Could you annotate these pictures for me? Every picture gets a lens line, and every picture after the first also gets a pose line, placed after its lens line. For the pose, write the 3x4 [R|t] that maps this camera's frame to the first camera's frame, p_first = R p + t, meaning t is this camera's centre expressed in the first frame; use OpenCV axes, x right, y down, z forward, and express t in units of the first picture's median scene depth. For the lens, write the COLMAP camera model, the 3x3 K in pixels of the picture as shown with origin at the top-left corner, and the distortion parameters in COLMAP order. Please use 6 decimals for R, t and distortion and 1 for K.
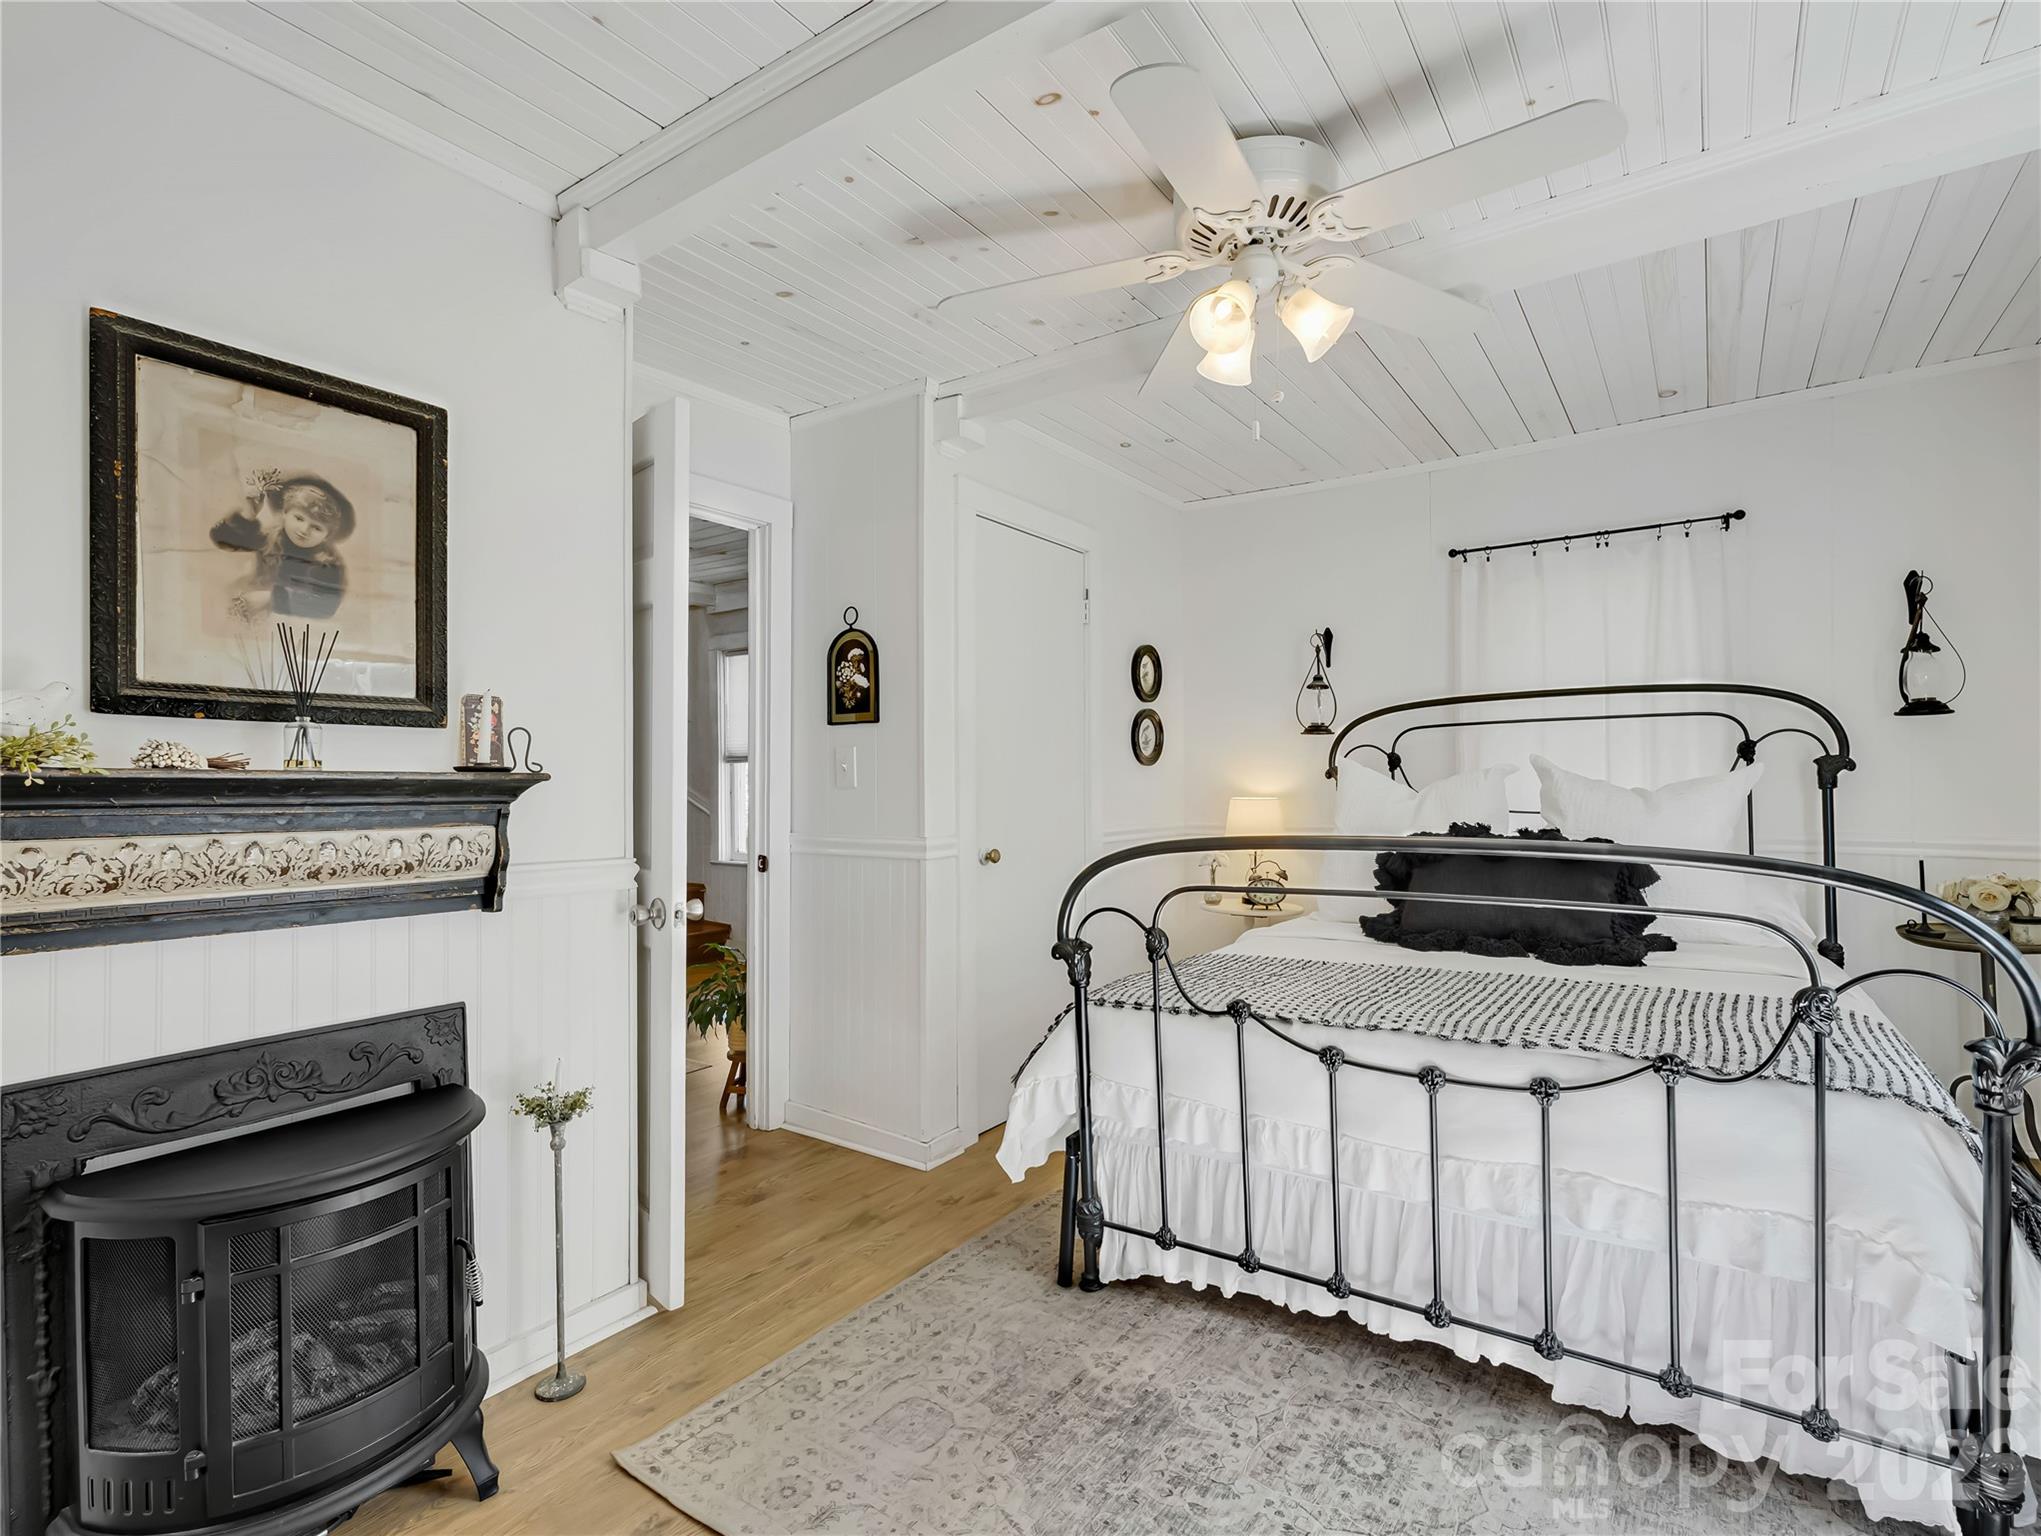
lens RADIAL K [[981.6, 0, 1005.9], [0, 981.6, 774.6], [0, 0, 1]] dist [0.002000, 0.000848]
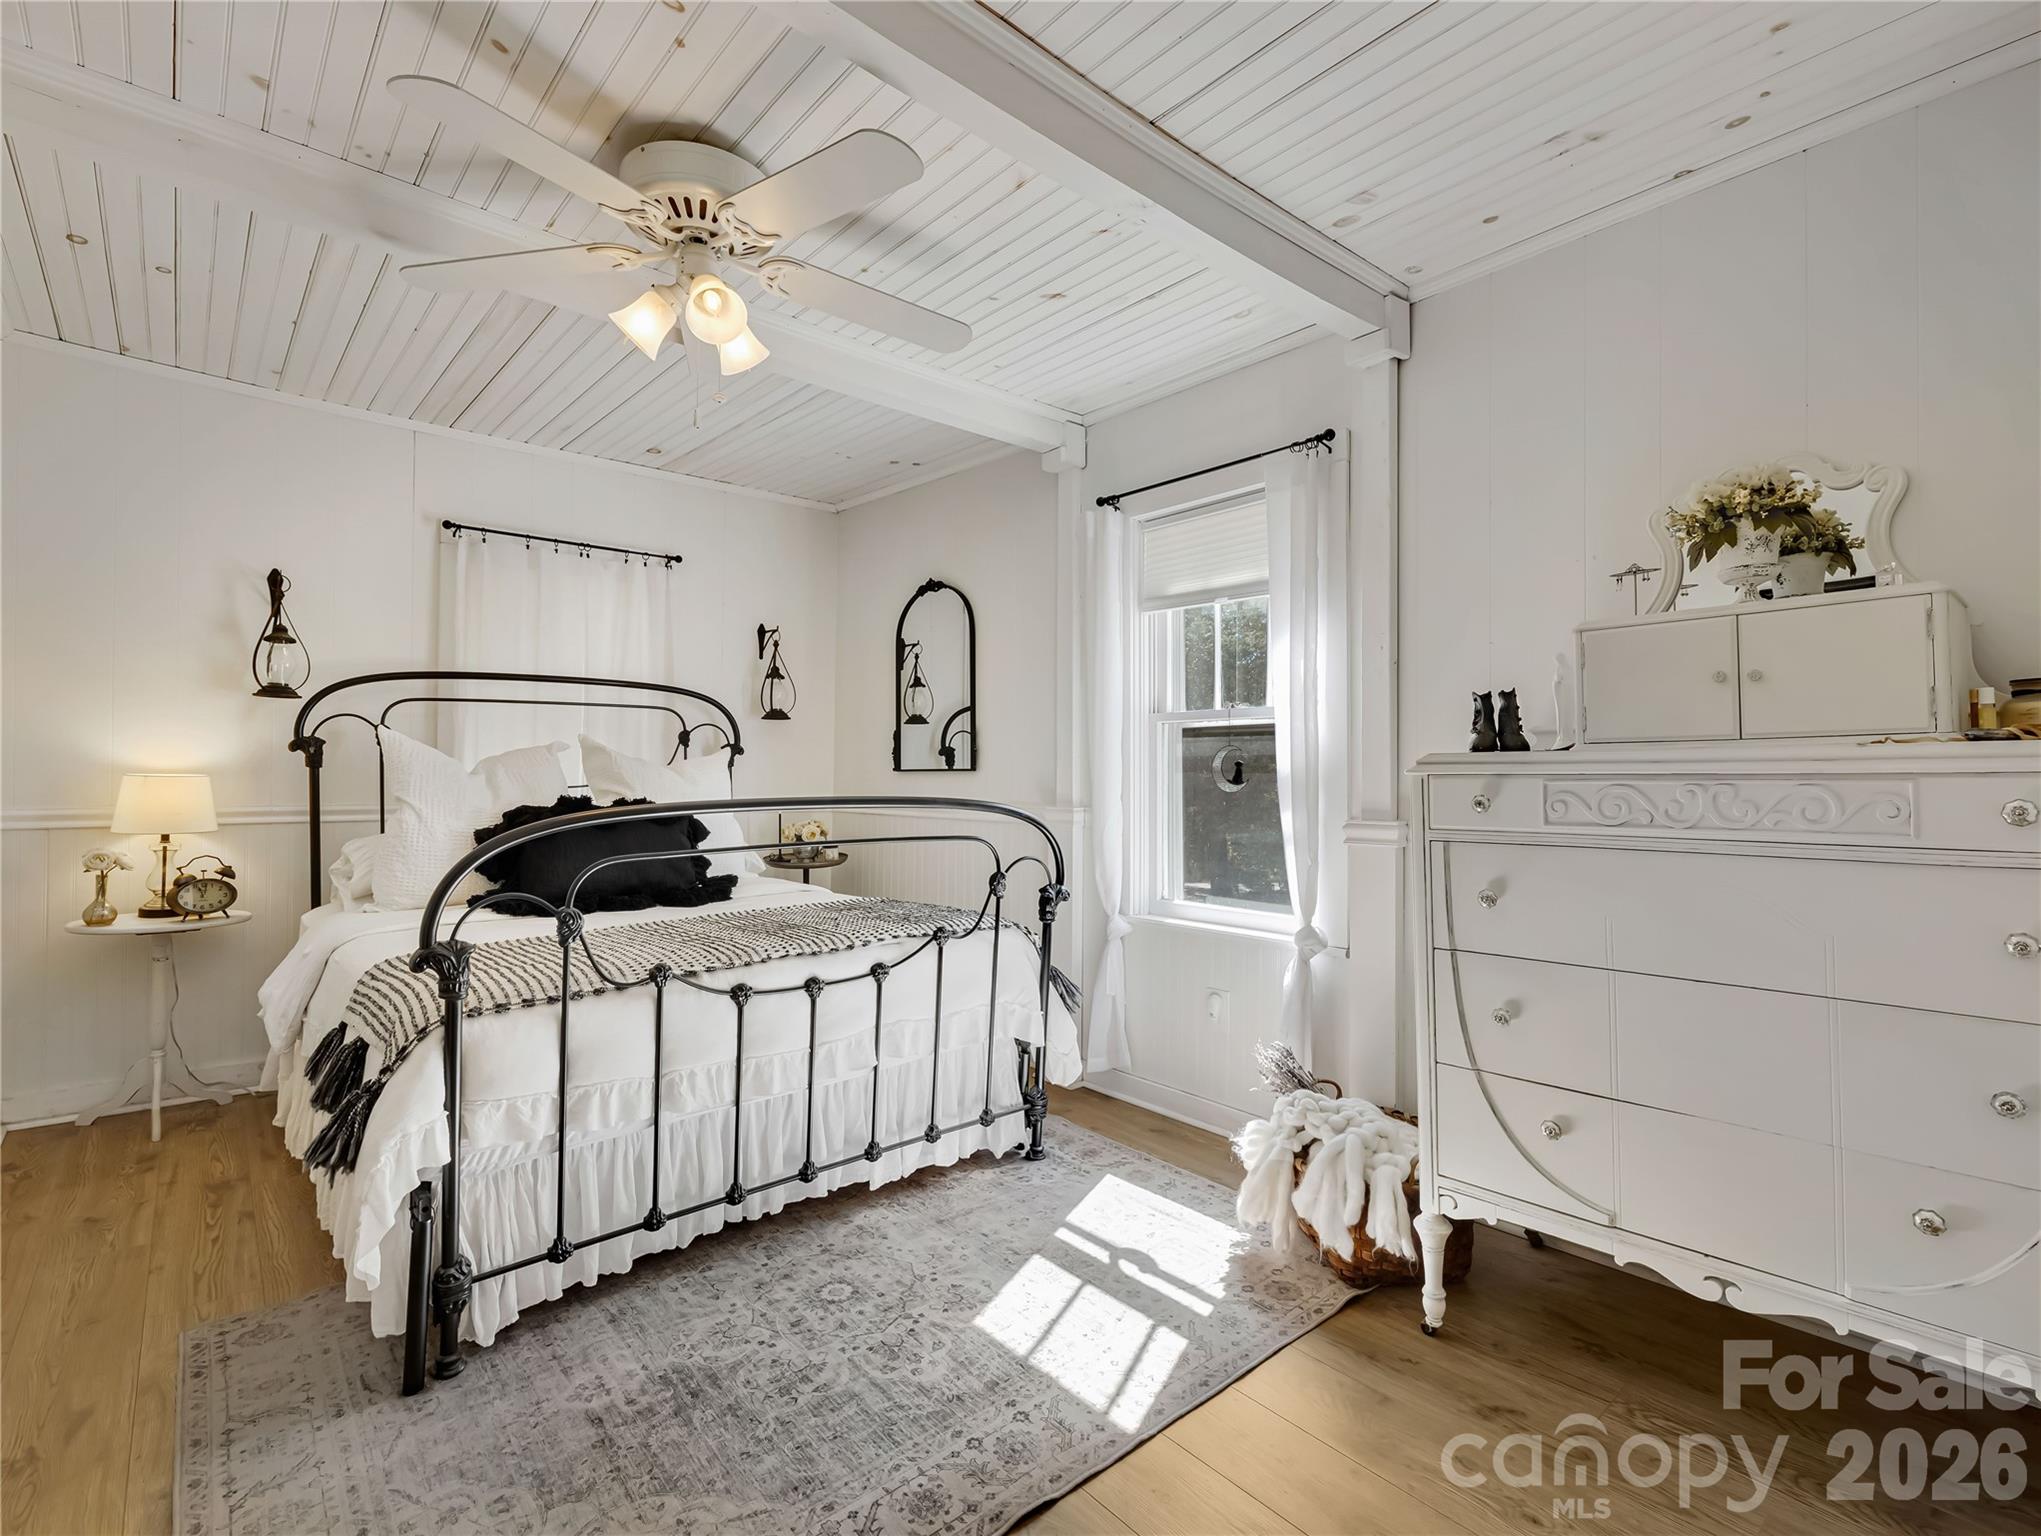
lens RADIAL K [[981.6, 0, 1003.8], [0, 981.6, 761.9], [0, 0, 1]] dist [0.002000, 0.000848]
pose [[0.226919, 0.016443, 0.973775, -0.708854], [-0.017762, 0.999761, -0.012743, 0.027410], [-0.973752, -0.014405, 0.227157, 0.444260]]
